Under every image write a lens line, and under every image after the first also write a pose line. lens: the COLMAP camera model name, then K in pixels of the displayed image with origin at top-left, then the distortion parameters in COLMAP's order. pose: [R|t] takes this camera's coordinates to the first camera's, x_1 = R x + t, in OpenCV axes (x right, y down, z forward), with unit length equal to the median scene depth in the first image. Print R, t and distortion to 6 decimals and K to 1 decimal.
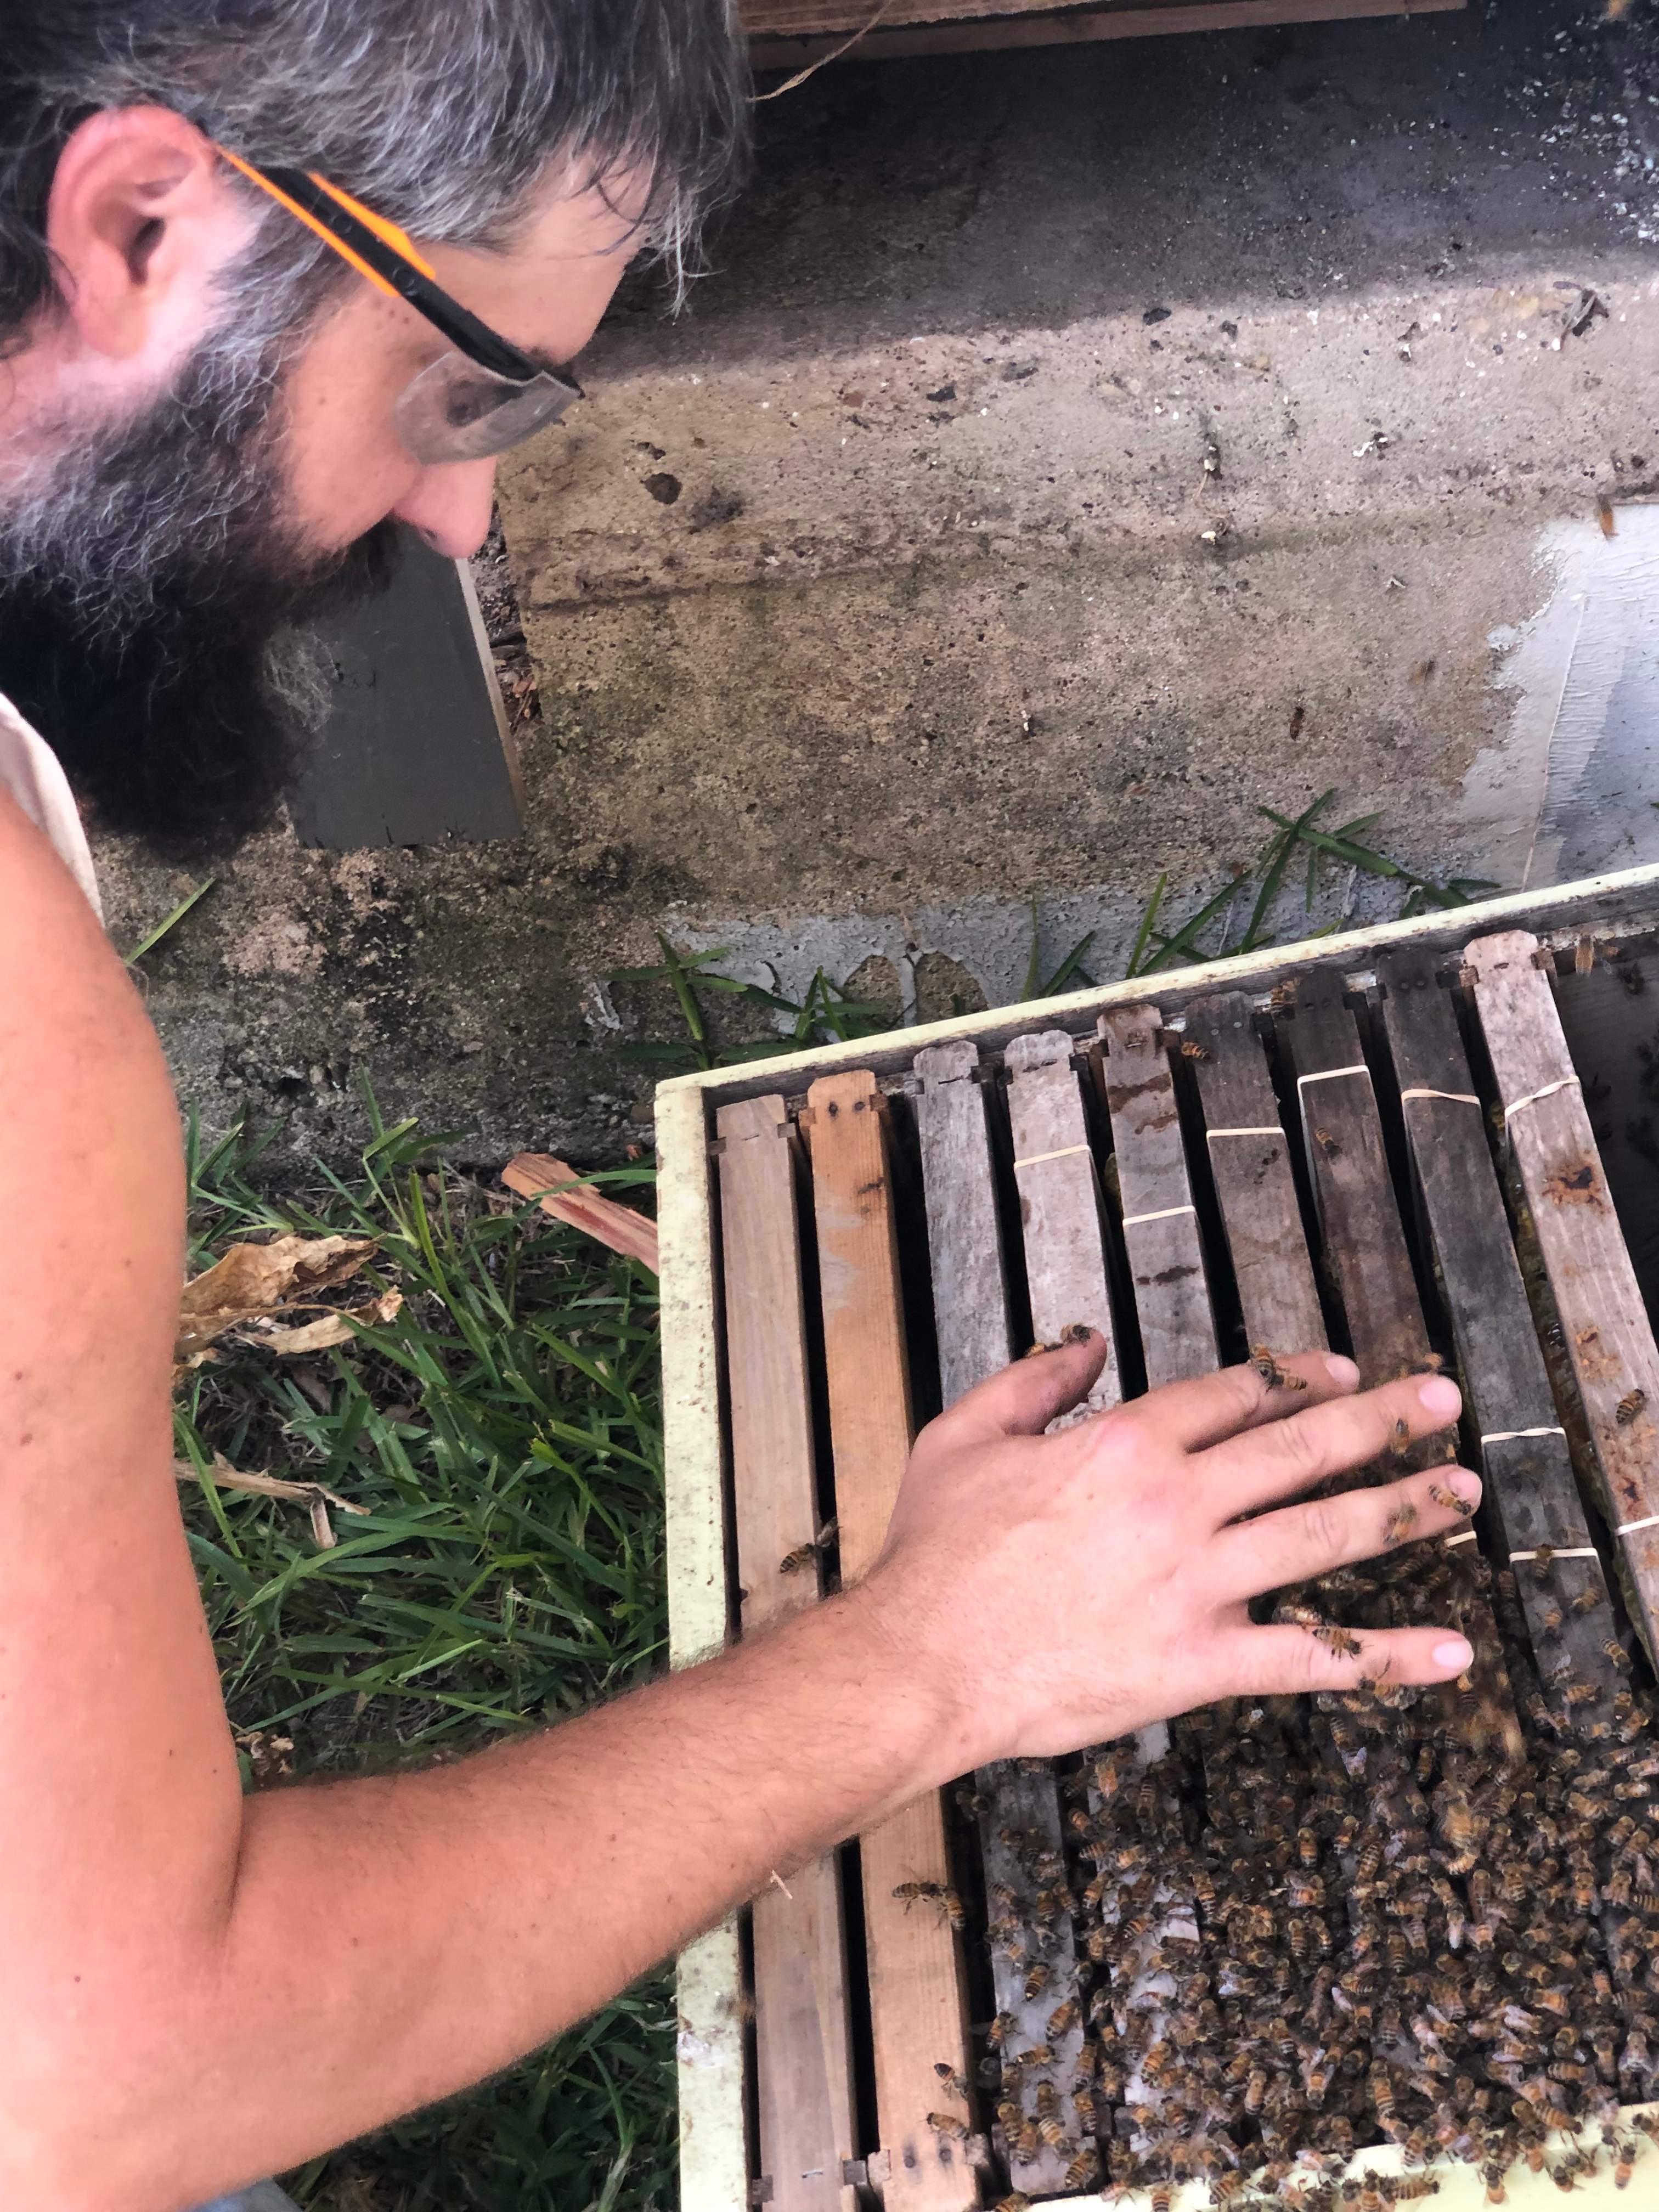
lens RADIAL K [[3421.2, 0, 790.3], [0, 3421.2, 1120.3], [0, 0, 1]] dist [0.012666, 0.000000]
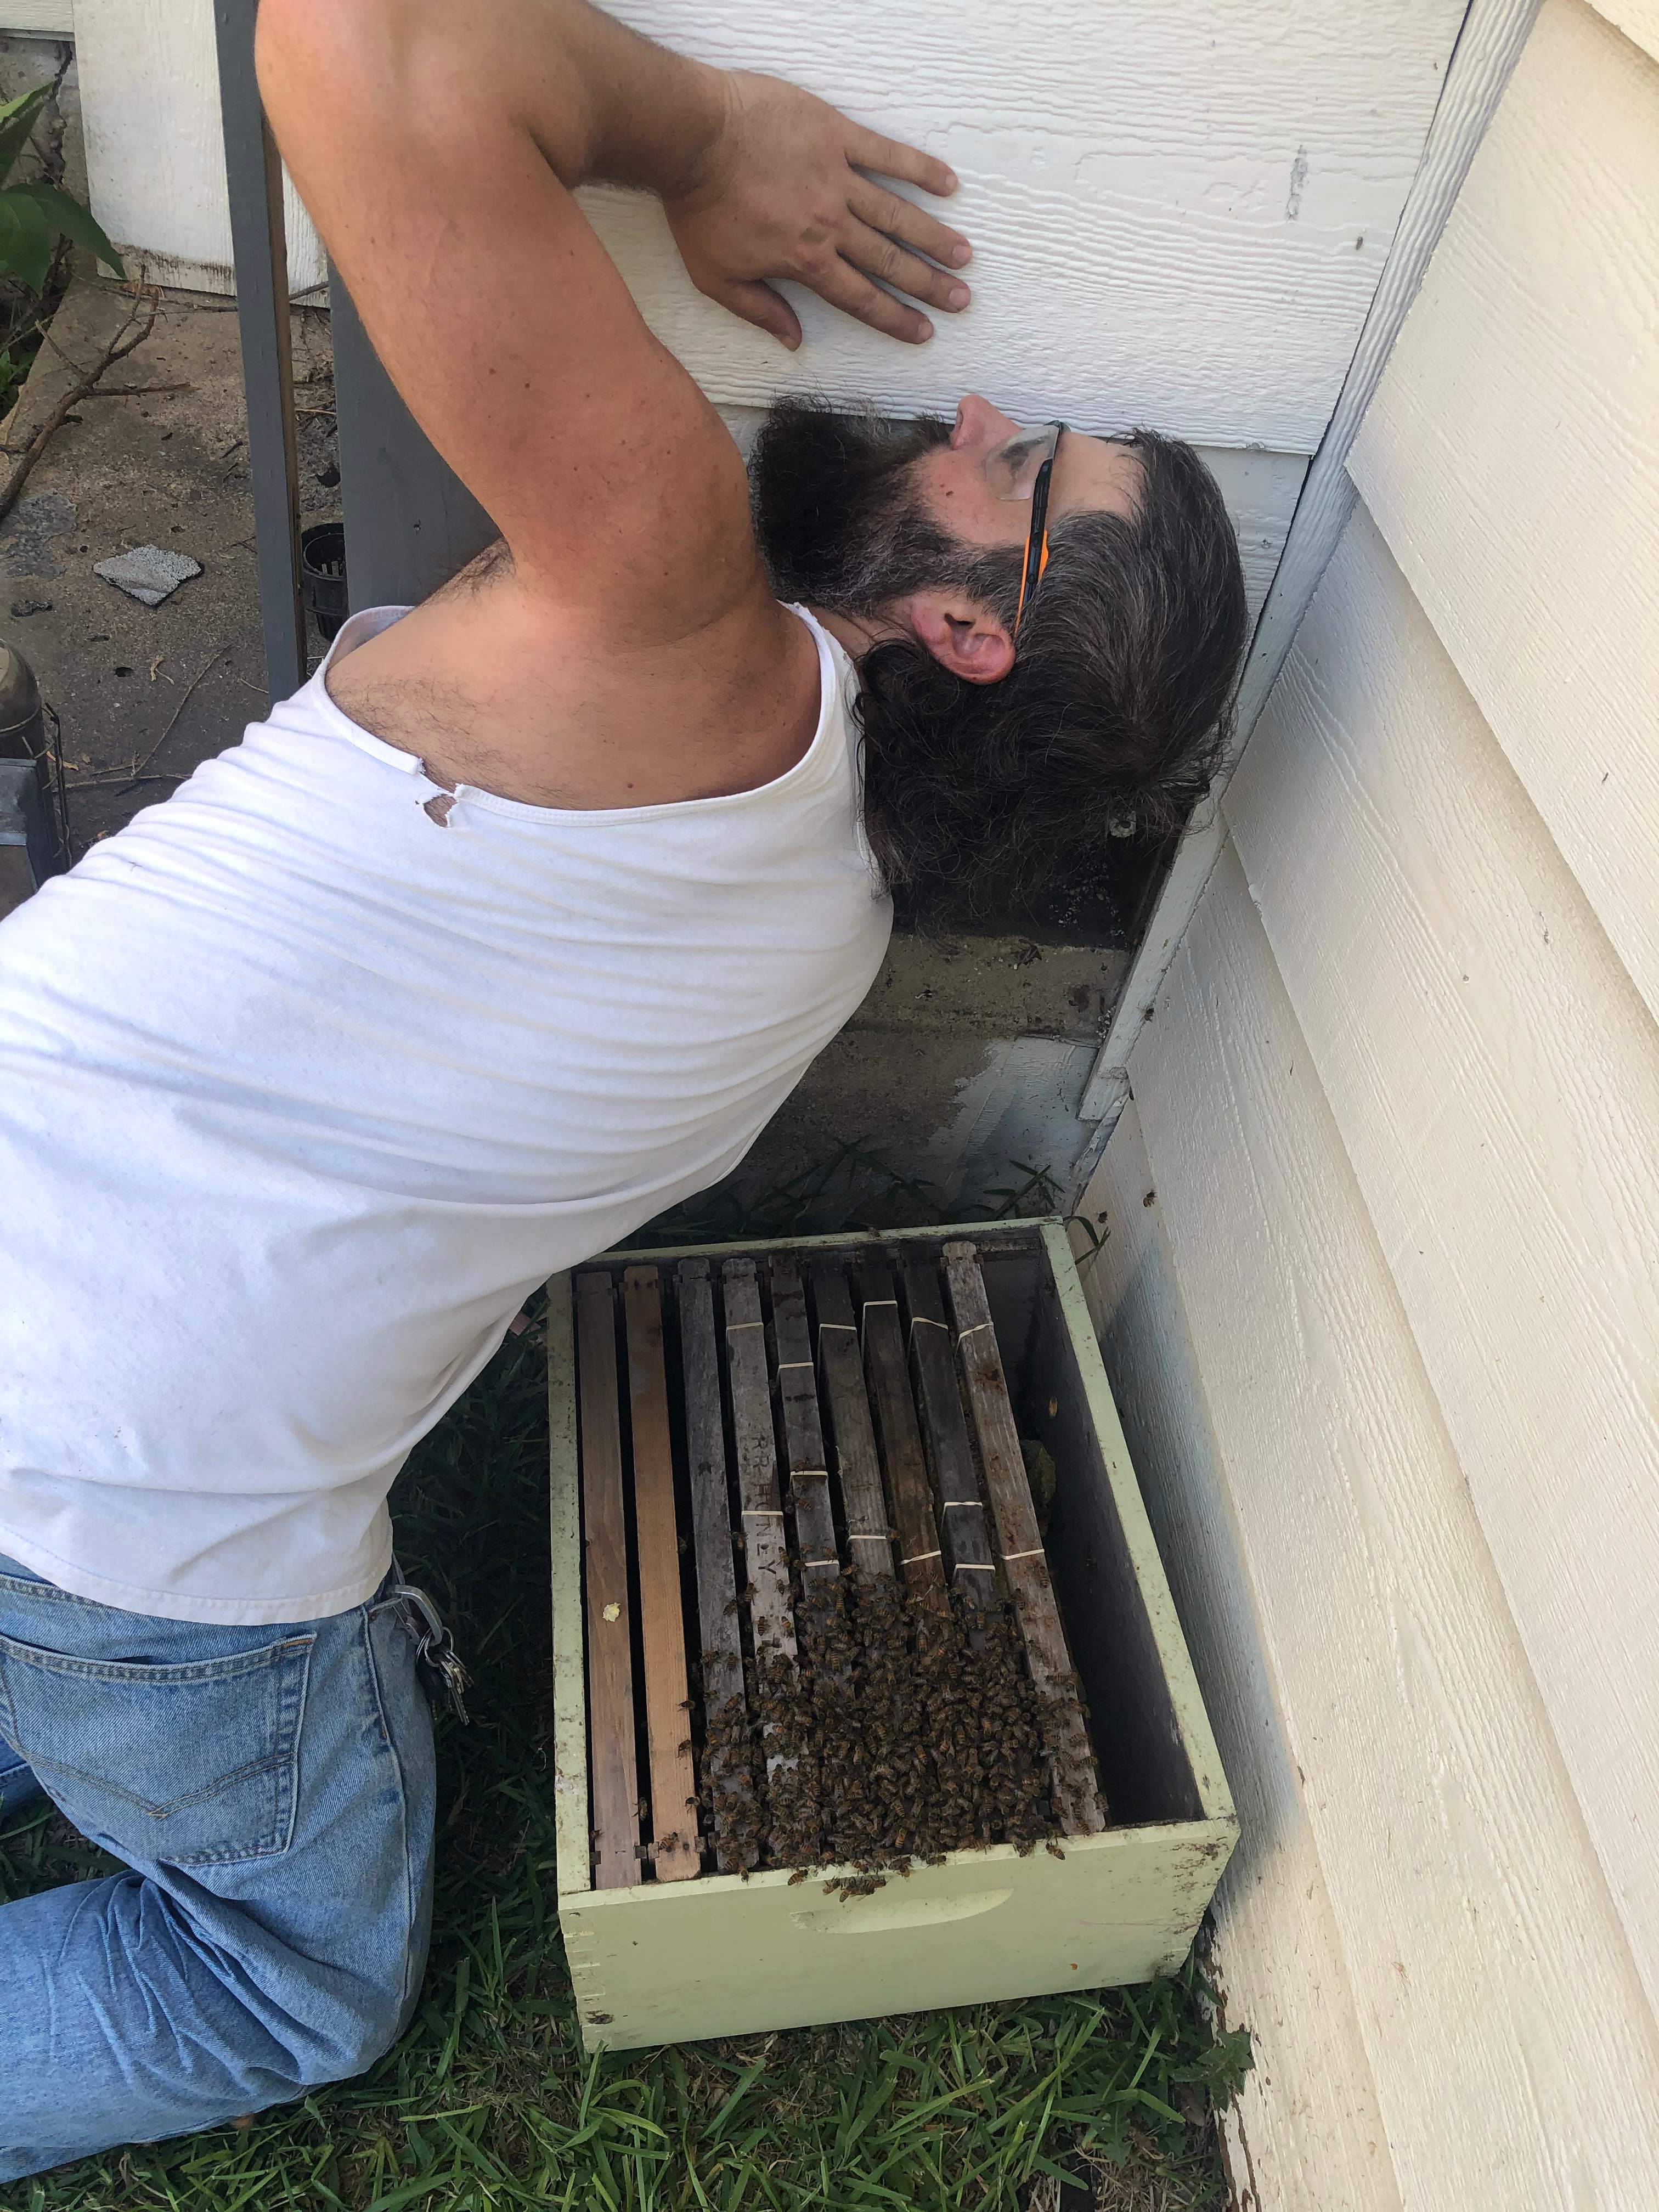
lens RADIAL K [[1832.0, 0, 860.4], [0, 1832.0, 1108.5], [0, 0, 1]] dist [0.058325, -0.085017]
pose [[0.956678, 0.134530, 0.258205, -0.149555], [-0.138188, 0.990398, -0.004017, -0.116302], [-0.256266, -0.031837, 0.966082, -0.085674]]
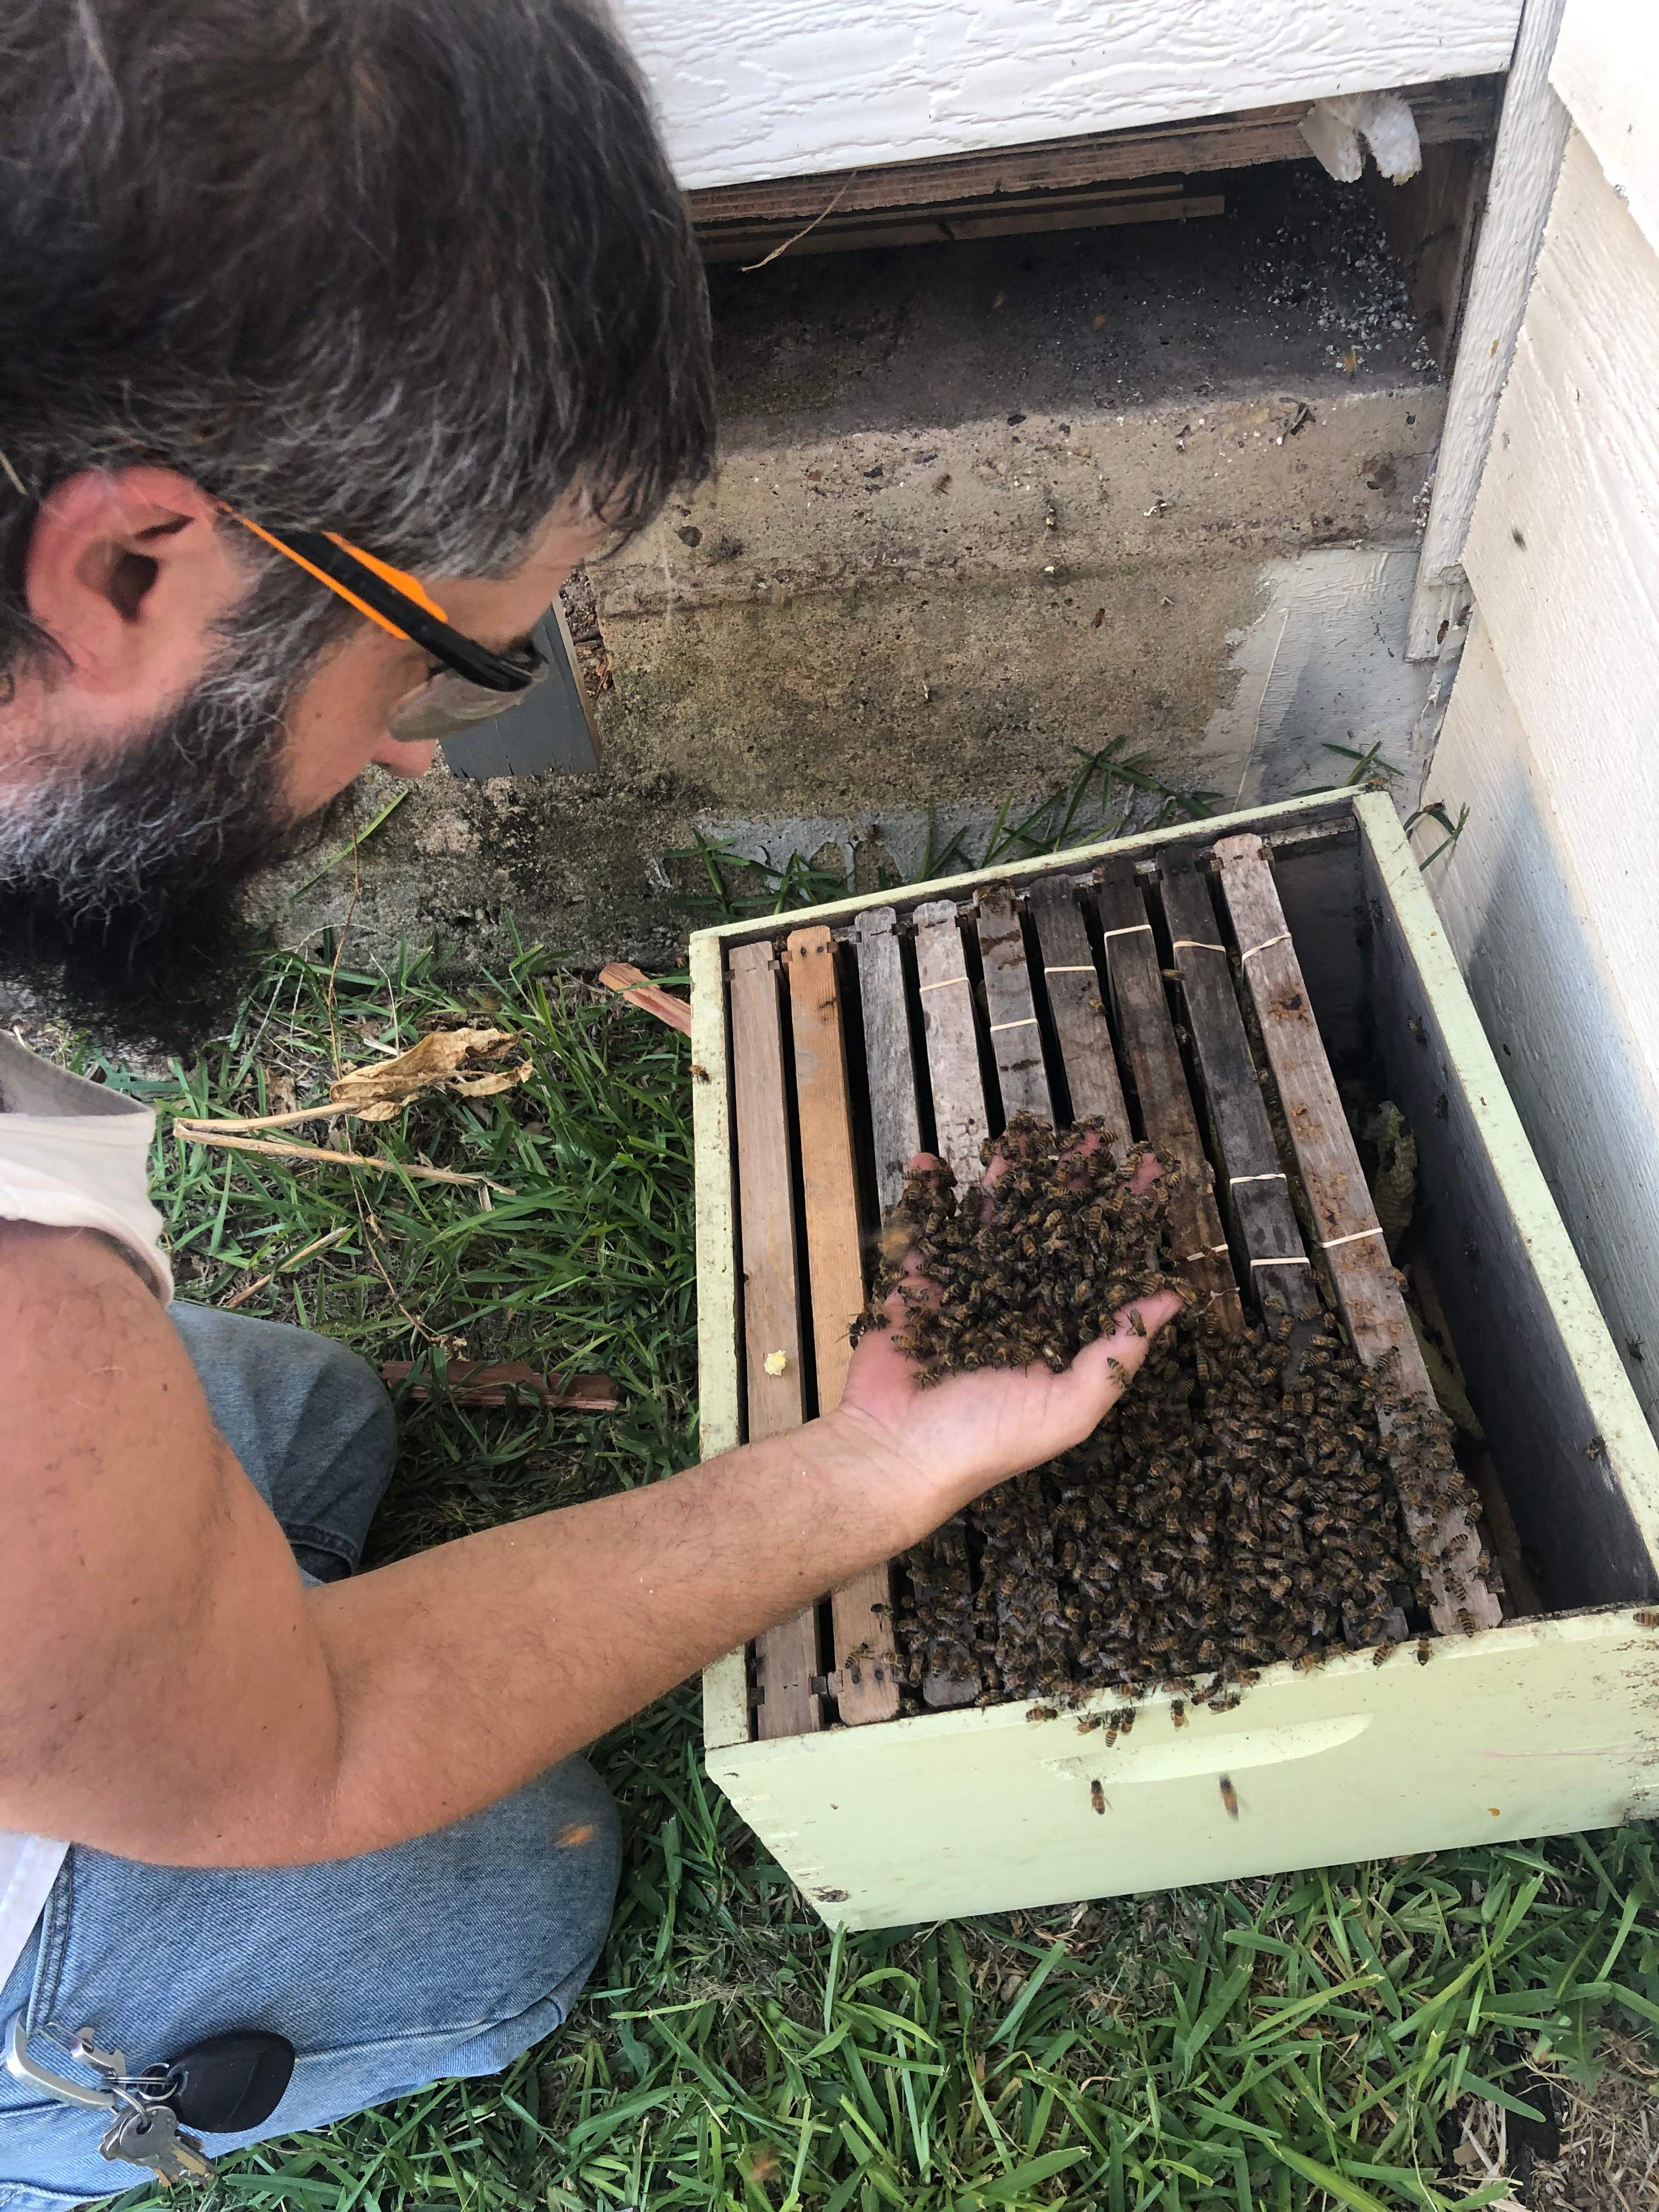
lens RADIAL K [[1832.0, 0, 838.7], [0, 1832.0, 1085.7], [0, 0, 1]] dist [0.058325, -0.085017]
pose [[0.999565, -0.004759, 0.029101, 0.003901], [0.001664, 0.994421, 0.105474, -0.028448], [-0.029441, -0.105379, 0.993996, 0.161598]]
